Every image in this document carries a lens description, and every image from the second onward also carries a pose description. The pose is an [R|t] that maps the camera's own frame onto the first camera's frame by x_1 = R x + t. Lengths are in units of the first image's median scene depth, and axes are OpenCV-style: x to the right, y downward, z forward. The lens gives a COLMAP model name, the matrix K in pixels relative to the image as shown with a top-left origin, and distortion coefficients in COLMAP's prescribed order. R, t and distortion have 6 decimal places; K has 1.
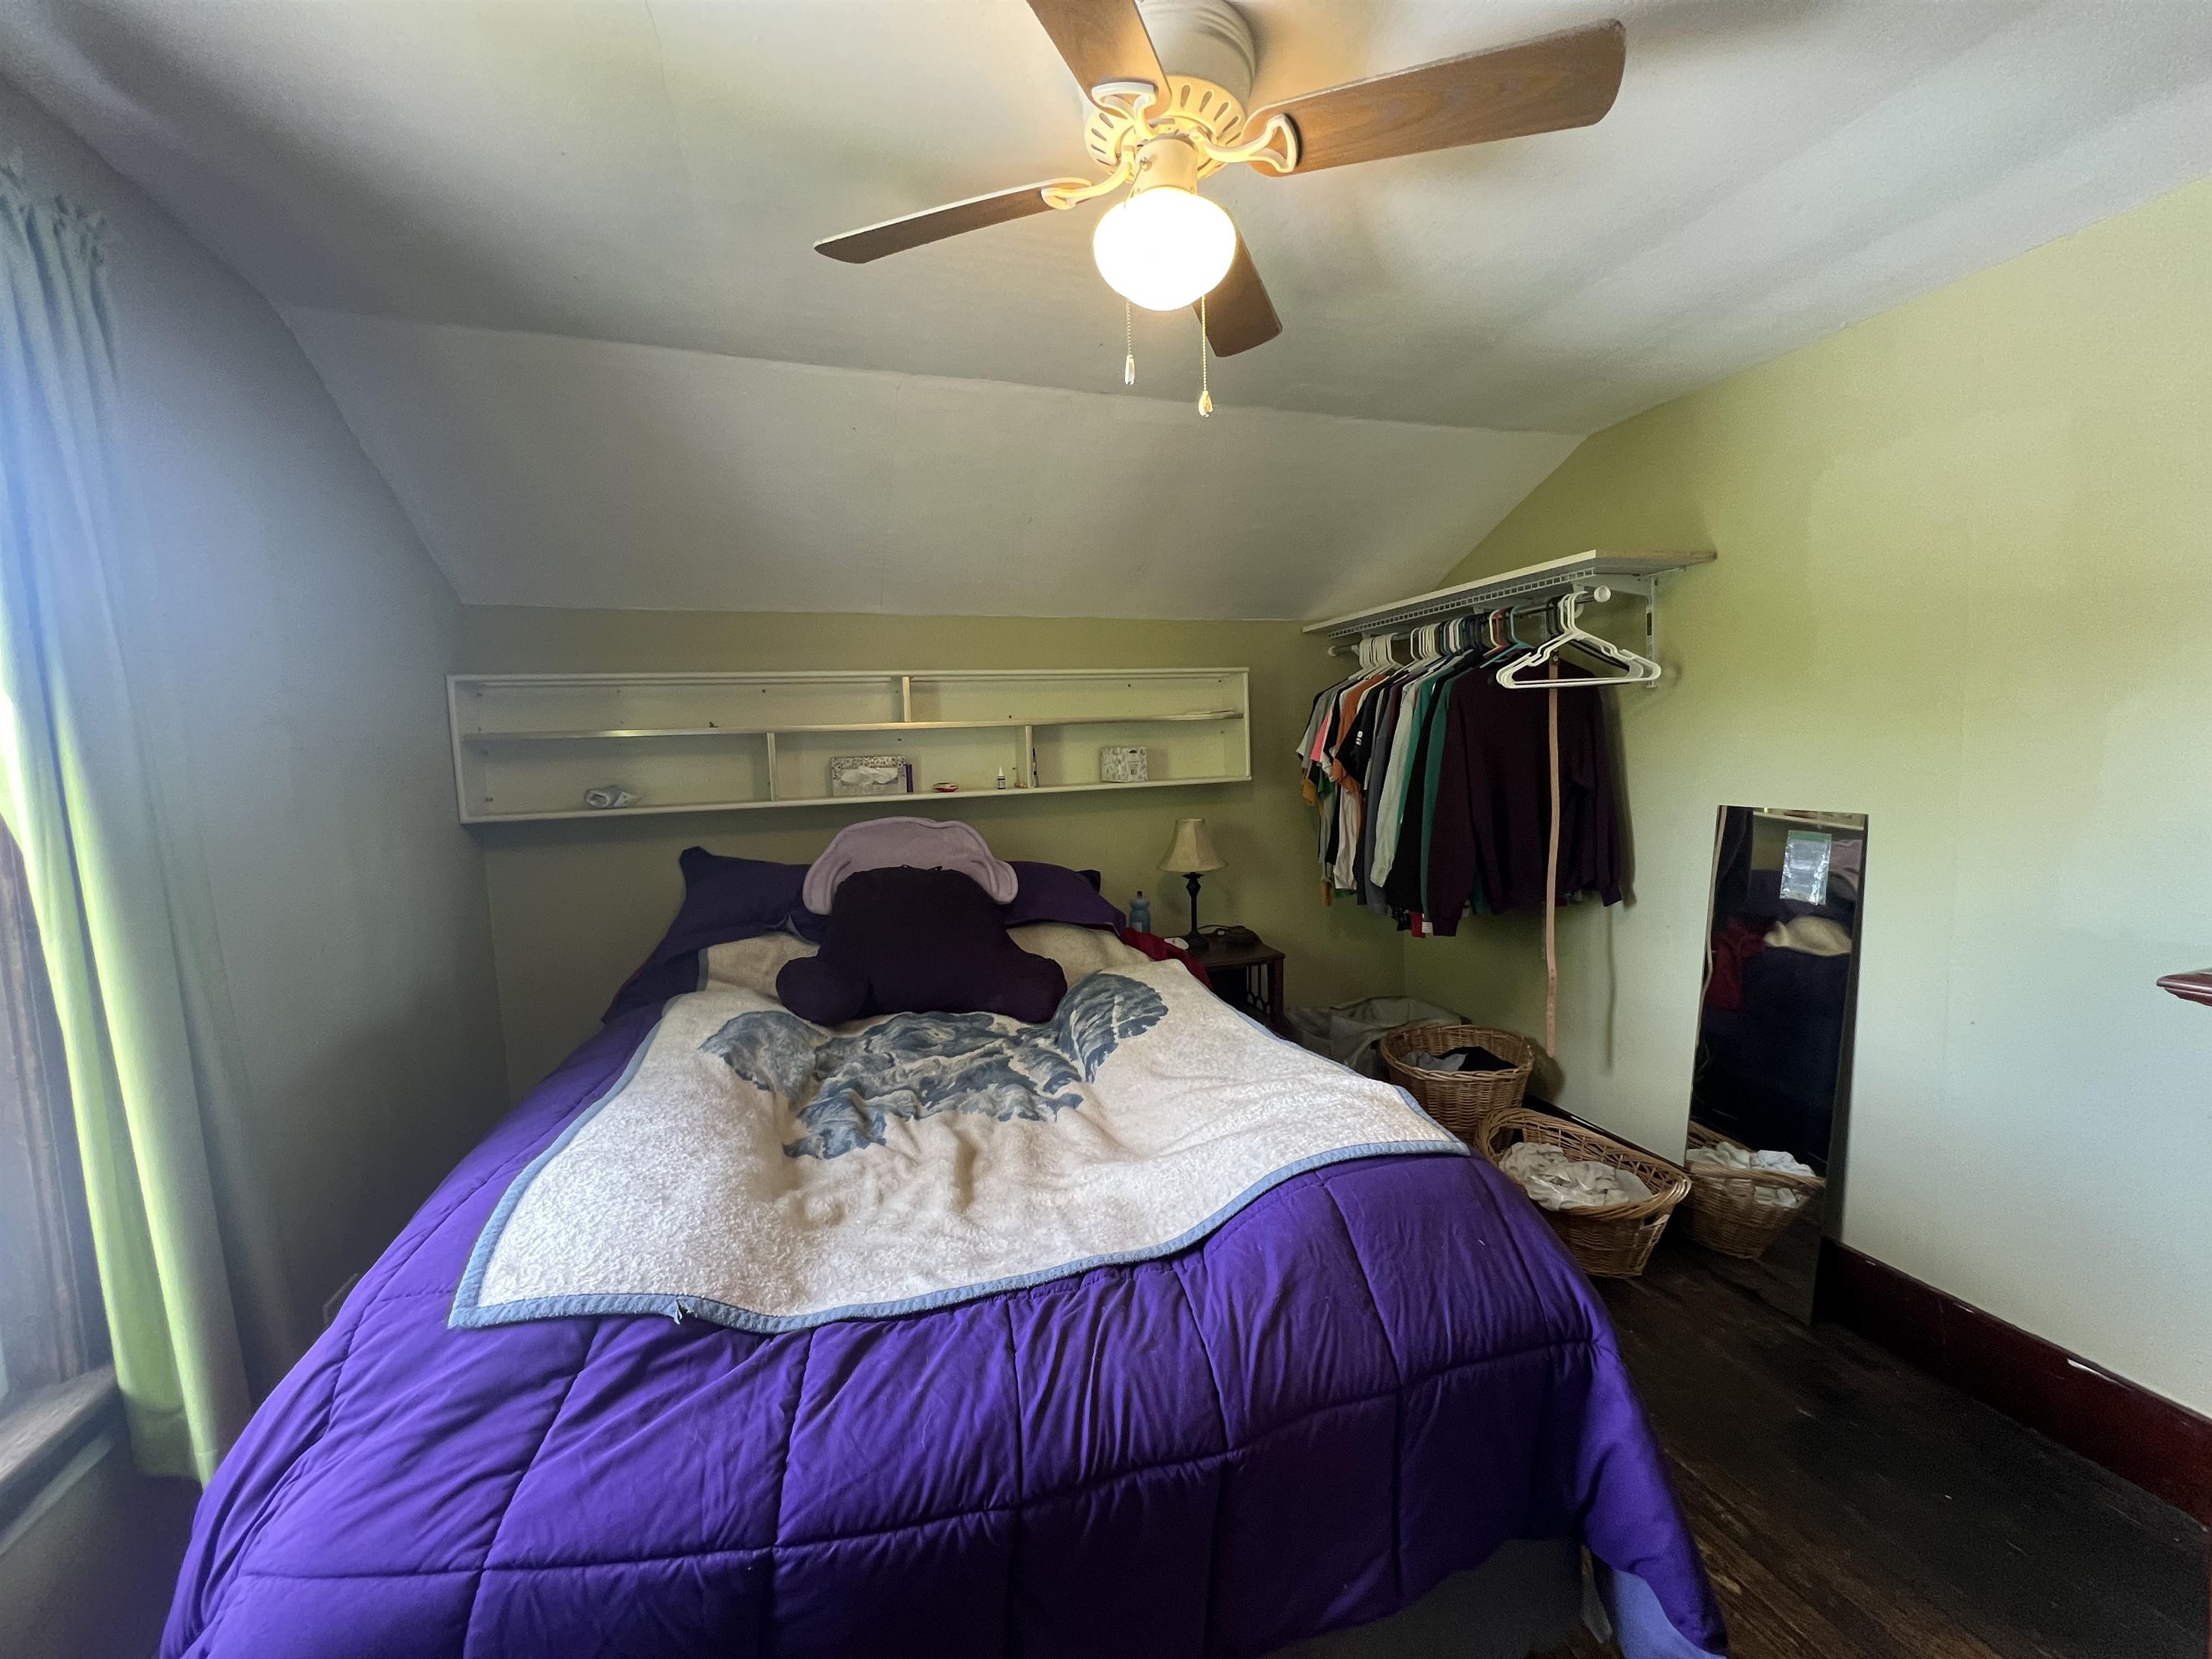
lens RADIAL K [[886.7, 0, 1093.9], [0, 886.7, 833.6], [0, 0, 1]] dist [-0.002939, 0.000672]
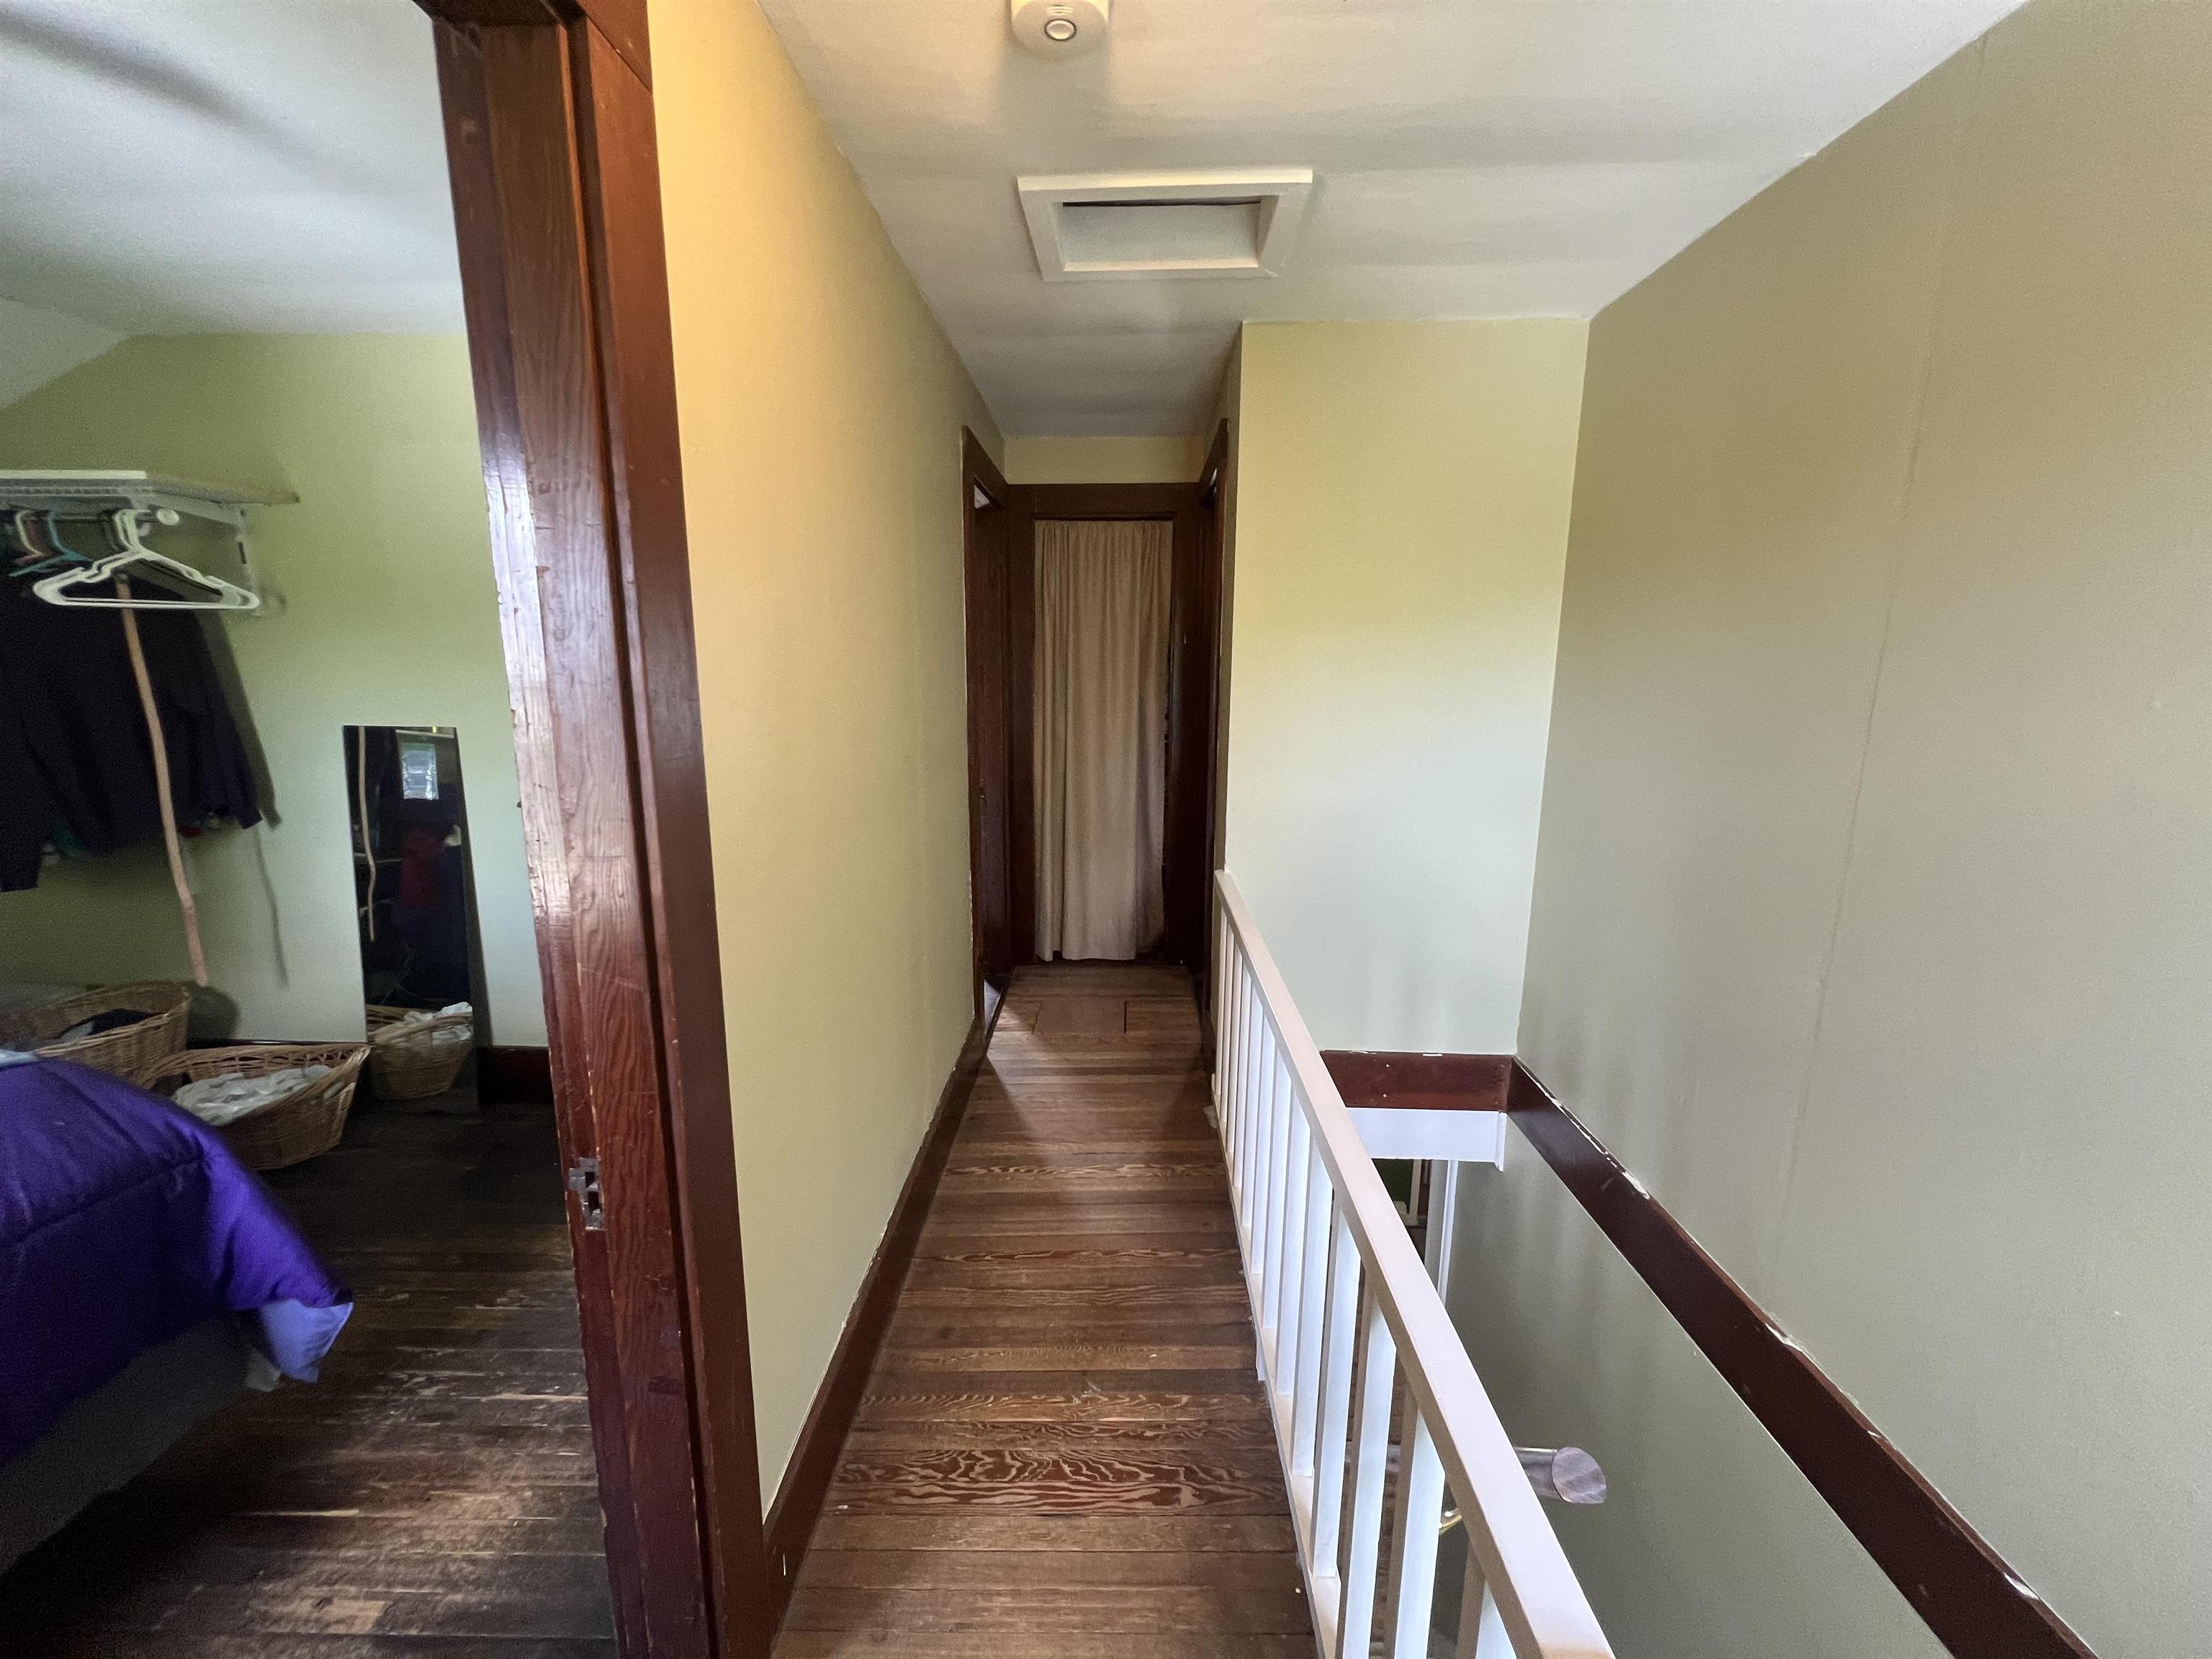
lens RADIAL K [[886.7, 0, 1116.9], [0, 886.7, 826.3], [0, 0, 1]] dist [-0.002939, 0.000672]
pose [[0.322341, -0.141905, 0.935927, -0.059762], [0.070767, 0.989546, 0.125662, 0.023408], [-0.943975, 0.025726, 0.329014, -0.311451]]
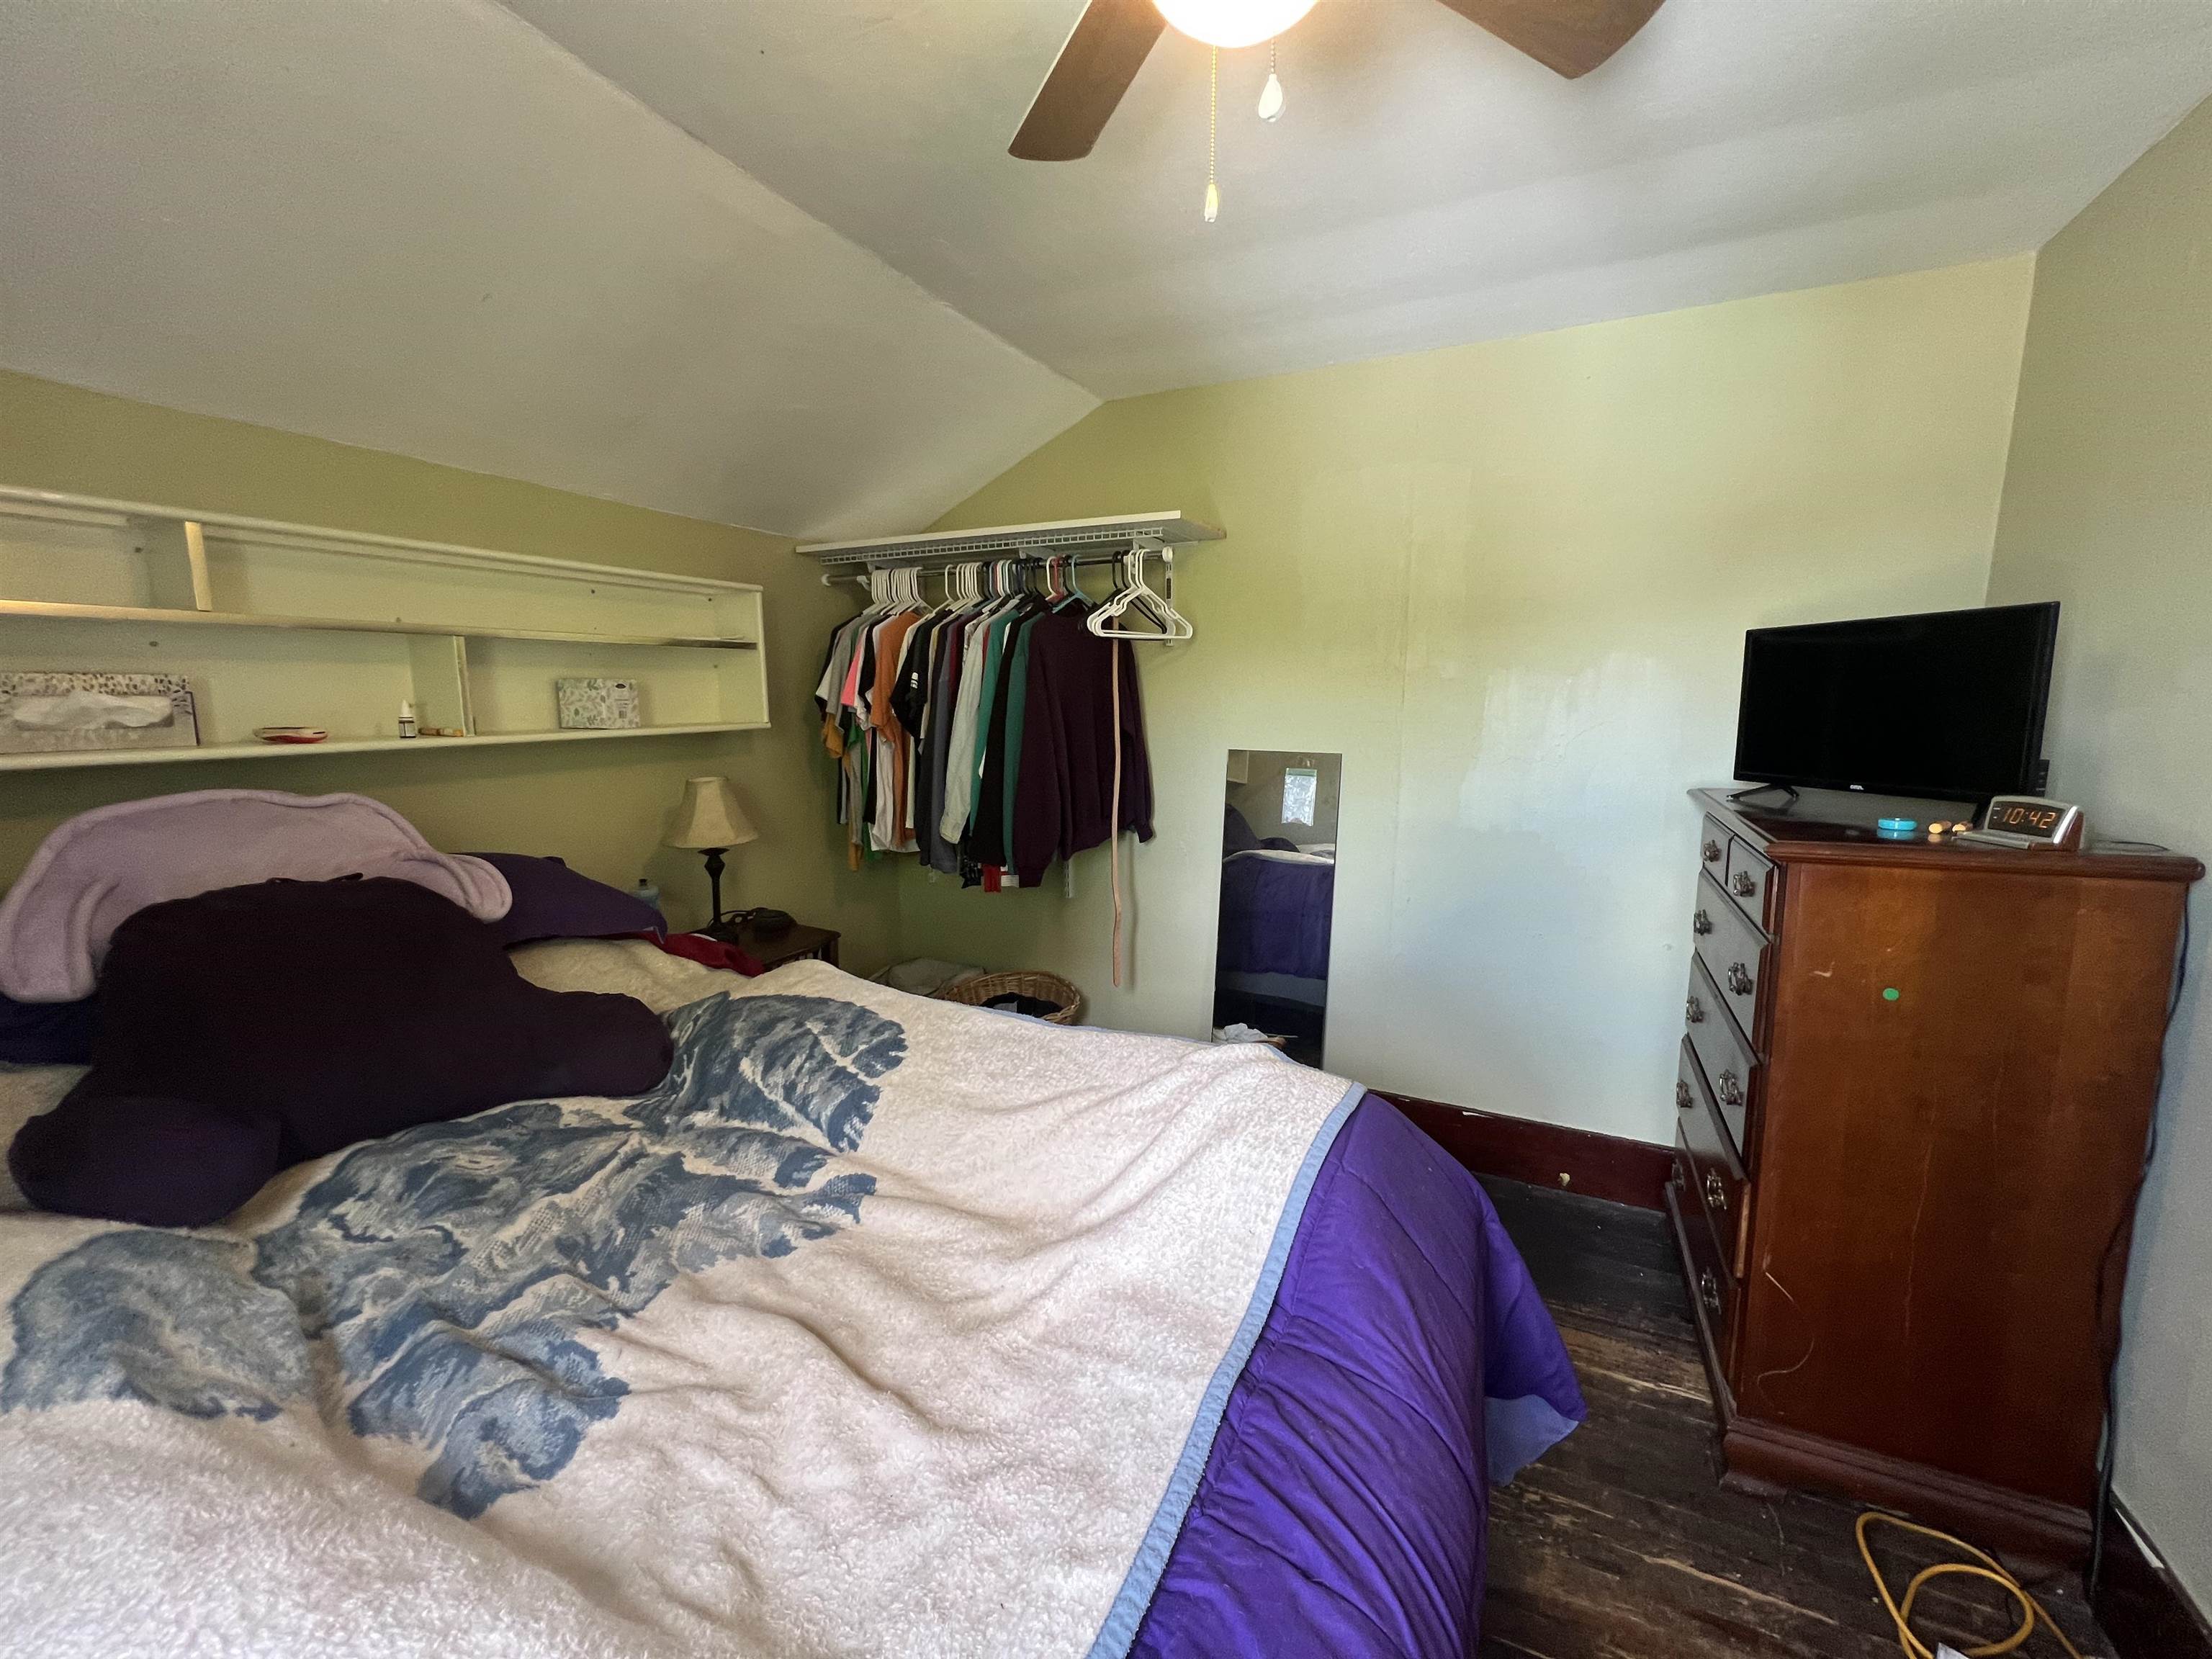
lens RADIAL K [[886.7, 0, 1102.7], [0, 886.7, 831.5], [0, 0, 1]] dist [-0.002939, 0.000672]
pose [[0.689131, -0.076737, 0.720562, -0.272749], [0.042968, 0.996955, 0.065079, -0.006666], [-0.723362, -0.013887, 0.690329, 0.290202]]
